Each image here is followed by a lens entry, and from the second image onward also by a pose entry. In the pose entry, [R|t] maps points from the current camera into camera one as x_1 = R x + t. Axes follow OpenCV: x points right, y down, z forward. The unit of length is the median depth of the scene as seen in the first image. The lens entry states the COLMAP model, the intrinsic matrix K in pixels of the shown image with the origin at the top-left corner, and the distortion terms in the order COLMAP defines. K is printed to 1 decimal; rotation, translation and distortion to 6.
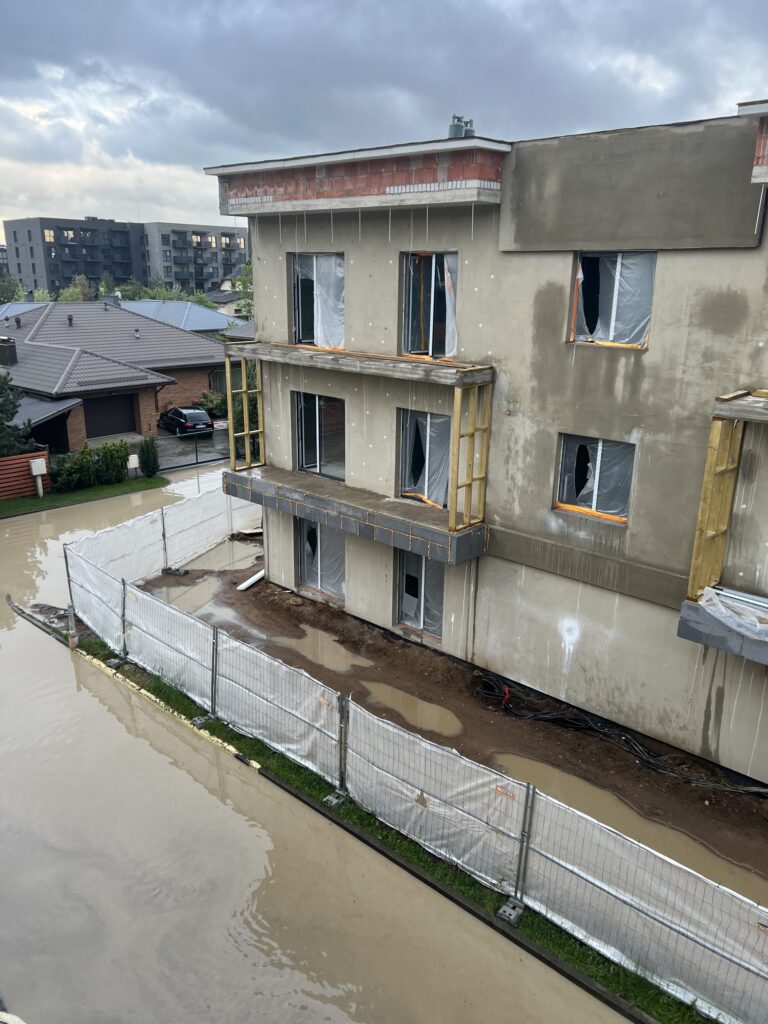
lens RADIAL K [[768.0, 0, 384.0], [0, 768.0, 512.0], [0, 0, 1]] dist [-0.001552, -0.000922]
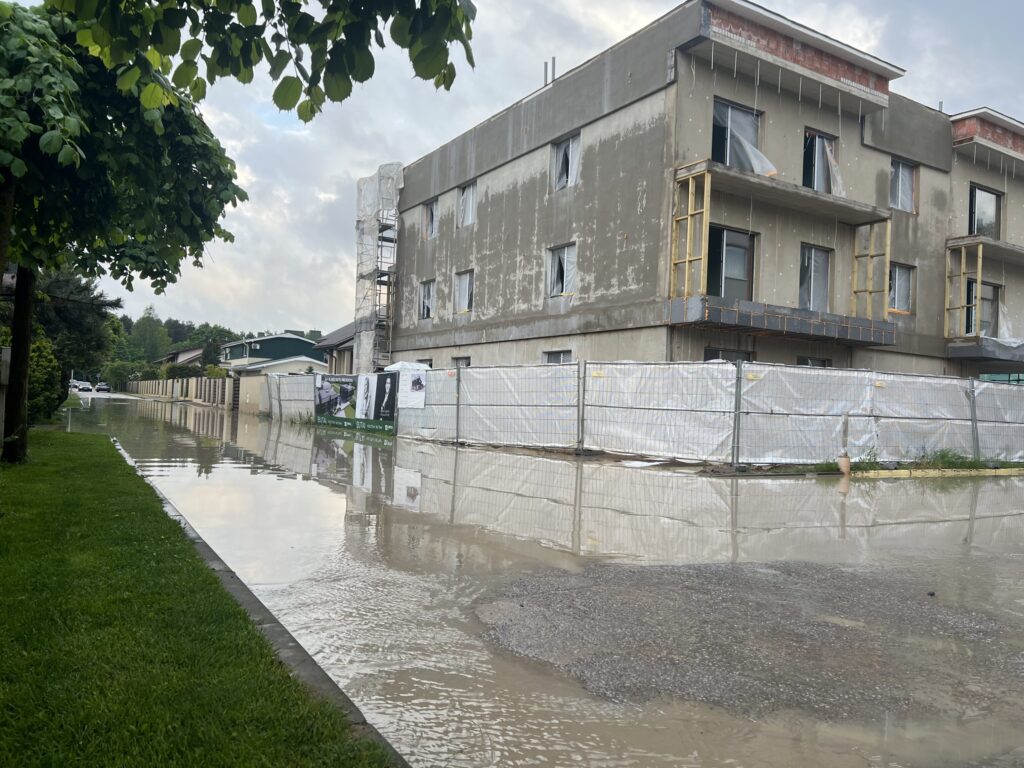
lens RADIAL K [[779.3, 0, 512.0], [0, 779.3, 384.0], [0, 0, 1]] dist [0.066292, -0.070506]
pose [[0.283475, 0.020894, 0.958752, -1.615359], [0.241961, 0.965858, -0.092589, 0.113086], [-0.927953, 0.258228, 0.268741, 1.376285]]
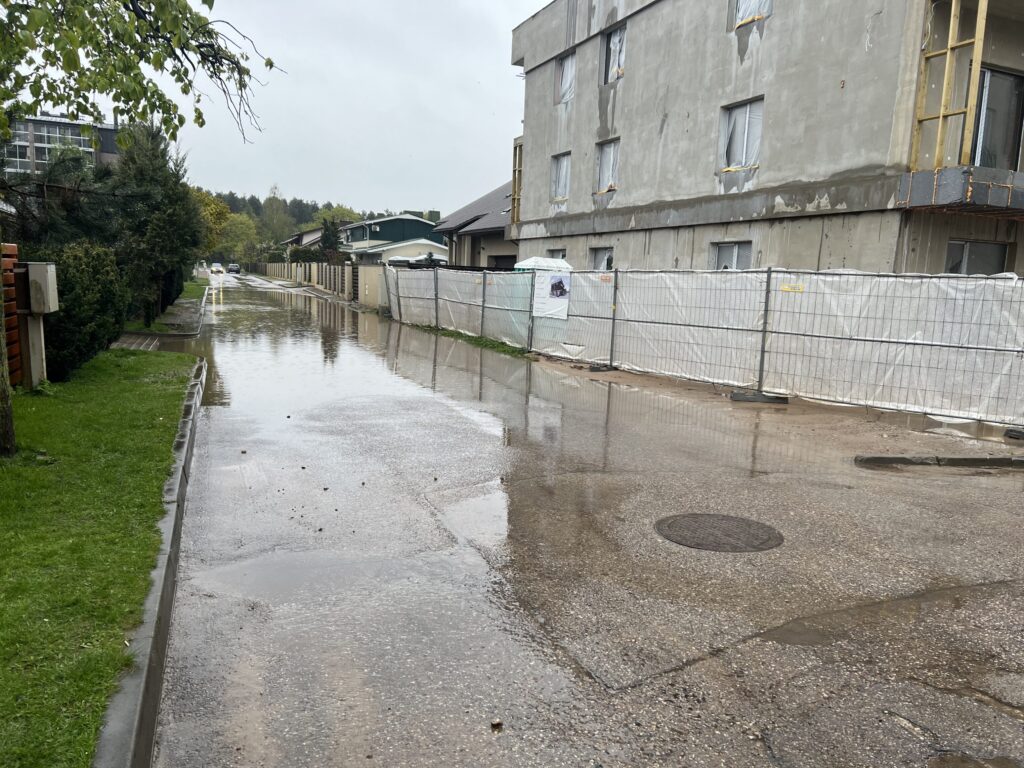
lens RADIAL K [[779.3, 0, 512.0], [0, 779.3, 384.0], [0, 0, 1]] dist [0.066292, -0.070506]
pose [[0.423574, -0.121840, 0.897630, -1.353666], [0.229599, 0.972996, 0.023727, 0.024843], [-0.876282, 0.196045, 0.440110, 1.513469]]
